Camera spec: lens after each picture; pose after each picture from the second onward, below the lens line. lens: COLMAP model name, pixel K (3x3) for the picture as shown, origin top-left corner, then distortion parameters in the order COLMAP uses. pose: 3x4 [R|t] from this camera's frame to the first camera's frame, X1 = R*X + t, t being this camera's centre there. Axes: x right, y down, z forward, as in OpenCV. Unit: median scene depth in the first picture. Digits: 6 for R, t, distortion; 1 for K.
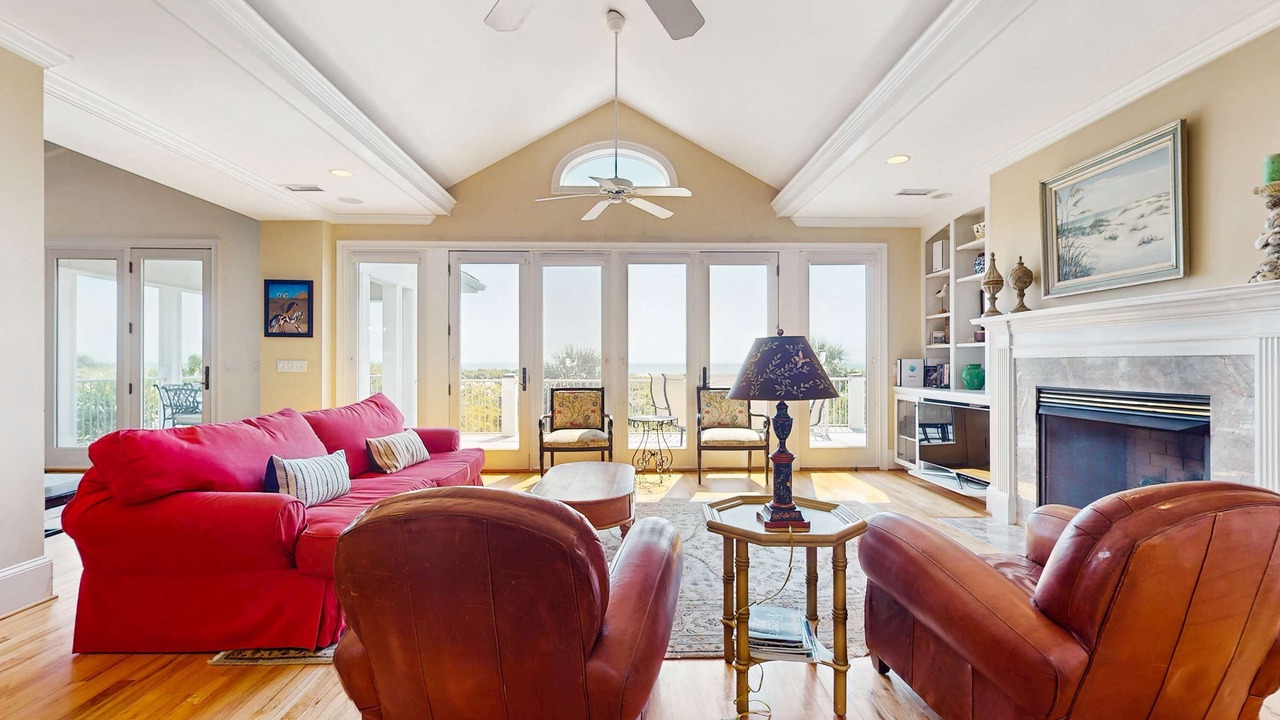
lens RADIAL K [[558.6, 0, 641.3], [0, 558.6, 359.7], [0, 0, 1]] dist [0.001934, 0.000022]
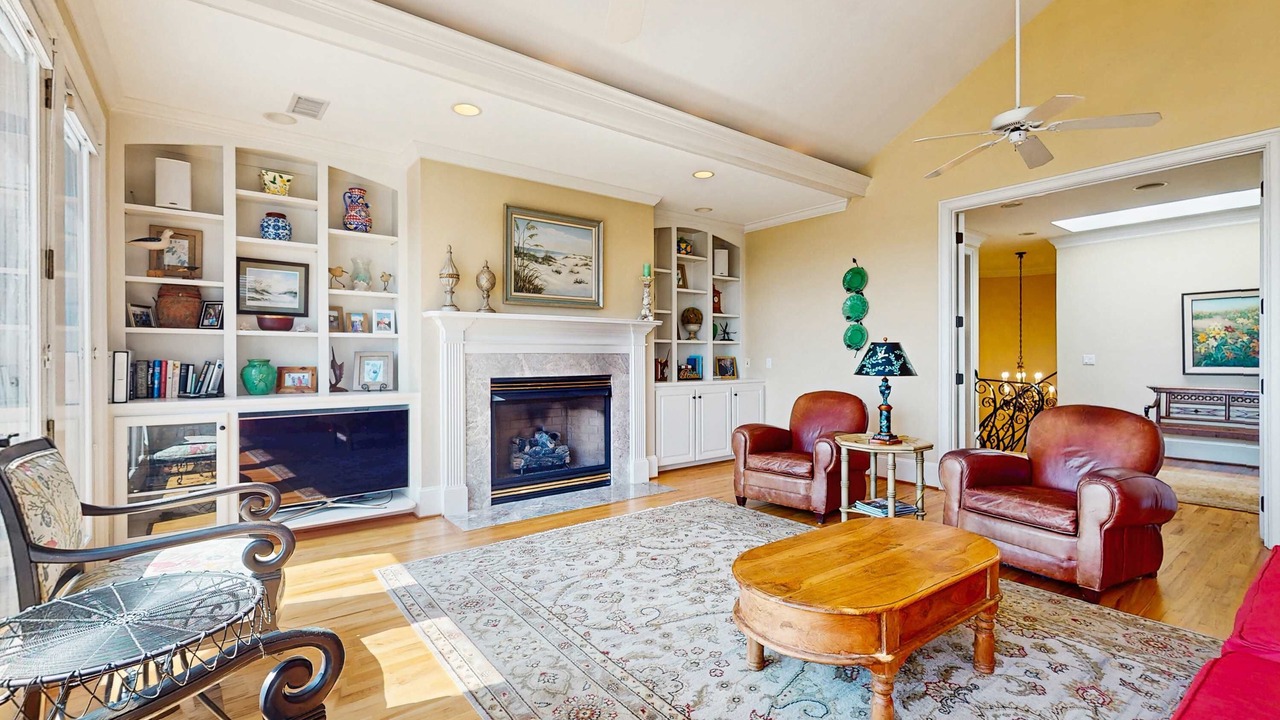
lens RADIAL K [[558.6, 0, 637.9], [0, 558.6, 356.9], [0, 0, 1]] dist [0.001934, 0.000022]
pose [[-0.583525, -0.000932, 0.812095, -0.439361], [-0.003104, 0.999995, -0.001082, 0.005086], [-0.812089, -0.003152, -0.583524, 1.575259]]
